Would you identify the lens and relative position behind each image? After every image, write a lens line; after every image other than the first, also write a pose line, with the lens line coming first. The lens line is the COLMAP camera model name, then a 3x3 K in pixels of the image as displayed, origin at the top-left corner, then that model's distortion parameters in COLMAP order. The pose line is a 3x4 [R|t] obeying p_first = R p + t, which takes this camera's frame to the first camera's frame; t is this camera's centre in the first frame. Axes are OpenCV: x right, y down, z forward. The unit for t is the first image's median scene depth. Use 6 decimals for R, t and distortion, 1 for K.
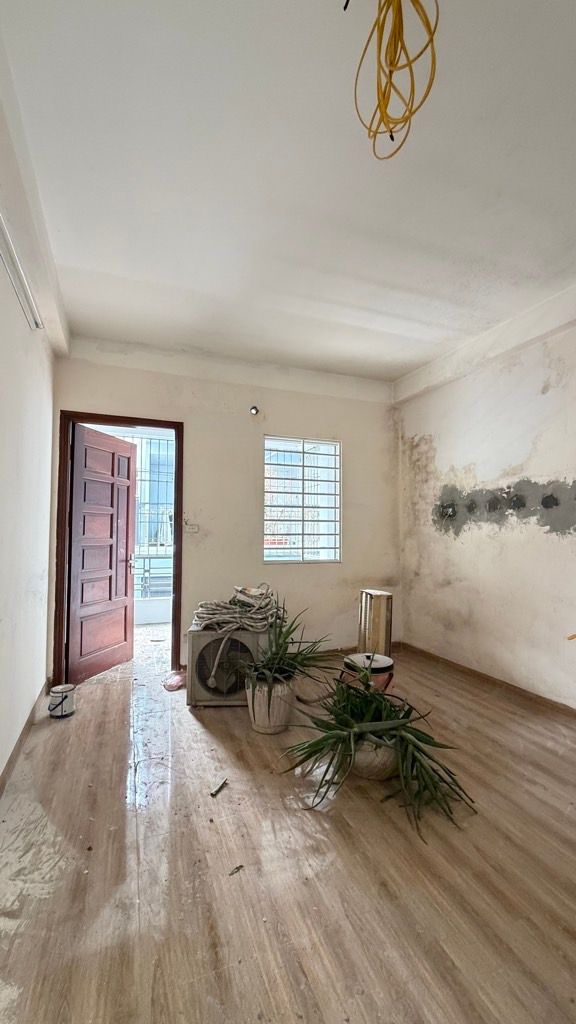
lens RADIAL K [[404.3, 0, 288.0], [0, 404.3, 512.0], [0, 0, 1]] dist [-0.000229, -0.000022]
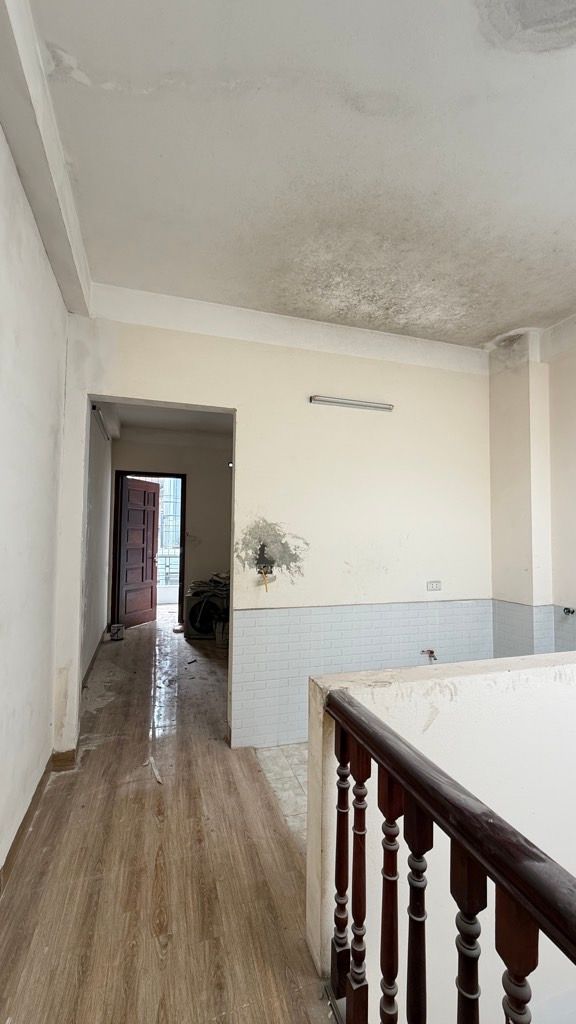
lens RADIAL K [[423.9, 0, 289.4], [0, 423.9, 509.3], [0, 0, 1]] dist [0.014055, -0.000084]
pose [[0.997169, 0.002340, -0.075151, 0.306455], [-0.003218, 0.999928, -0.011559, -0.061506], [0.075118, 0.011769, 0.997105, -0.731403]]
